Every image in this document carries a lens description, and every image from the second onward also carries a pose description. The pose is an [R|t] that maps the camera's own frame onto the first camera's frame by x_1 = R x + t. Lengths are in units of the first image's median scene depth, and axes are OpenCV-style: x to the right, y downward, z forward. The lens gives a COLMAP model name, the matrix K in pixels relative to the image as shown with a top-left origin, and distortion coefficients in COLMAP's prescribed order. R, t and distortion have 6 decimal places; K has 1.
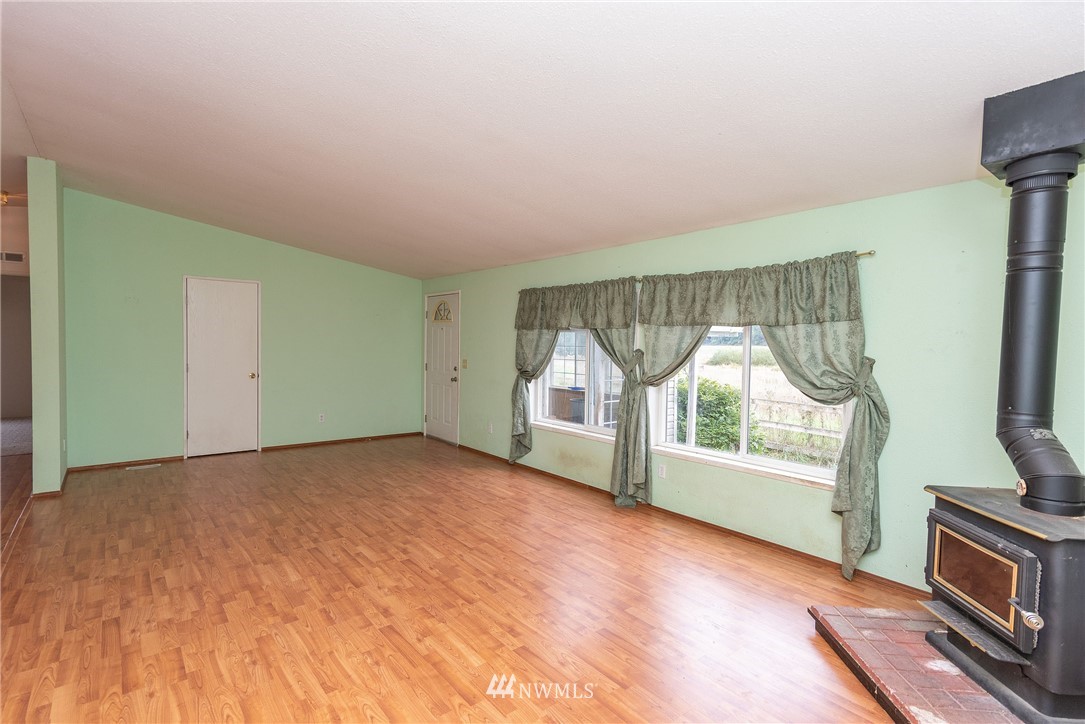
lens RADIAL K [[471.4, 0, 494.1], [0, 471.4, 359.8], [0, 0, 1]] dist [0.014325, -0.000168]
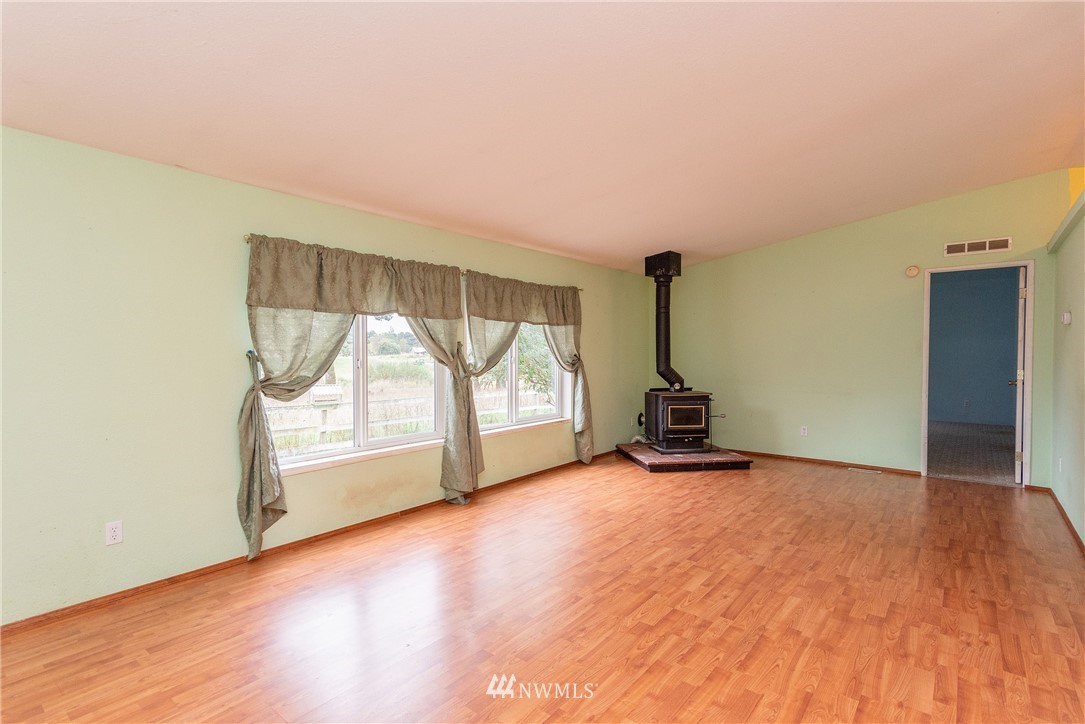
lens RADIAL K [[522.6, 0, 550.7], [0, 522.6, 360.2], [0, 0, 1]] dist [0.018645, 0.000030]
pose [[-0.222326, -0.033770, 0.974387, -1.264635], [0.028473, 0.998749, 0.041111, -0.036490], [-0.974556, 0.036883, -0.221087, 1.652010]]
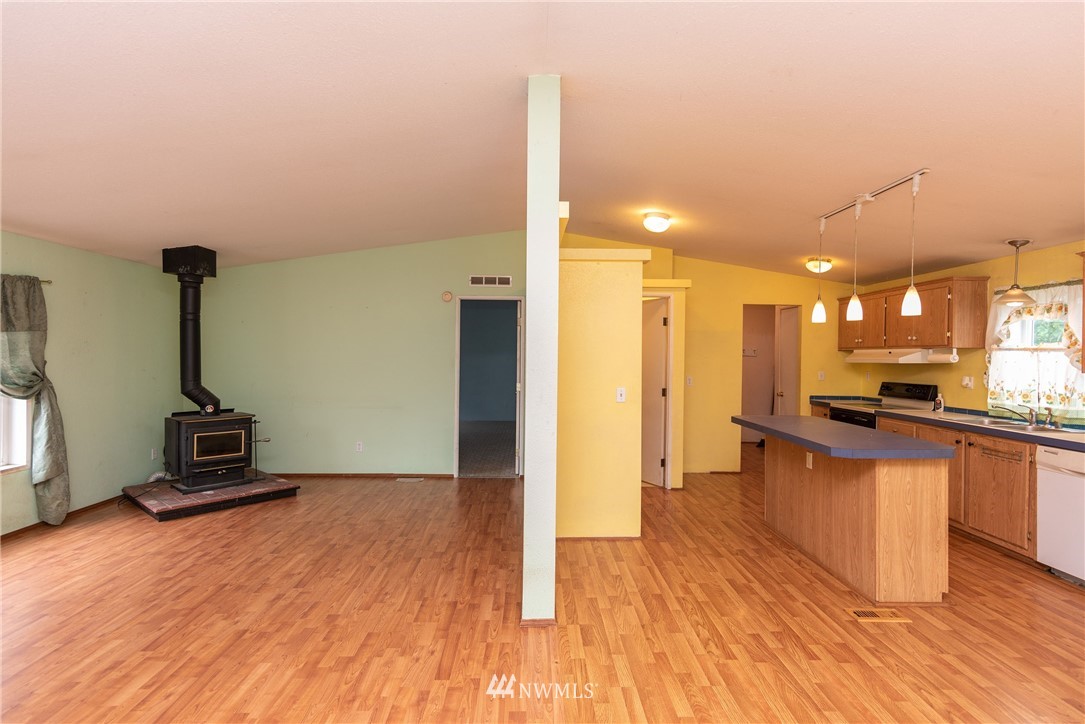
lens RADIAL K [[522.6, 0, 550.7], [0, 522.6, 360.2], [0, 0, 1]] dist [0.018645, 0.000030]
pose [[-0.795706, -0.032282, 0.604823, -1.310389], [-0.004031, 0.998839, 0.048009, -0.085207], [-0.605670, 0.035763, -0.794912, 1.394429]]
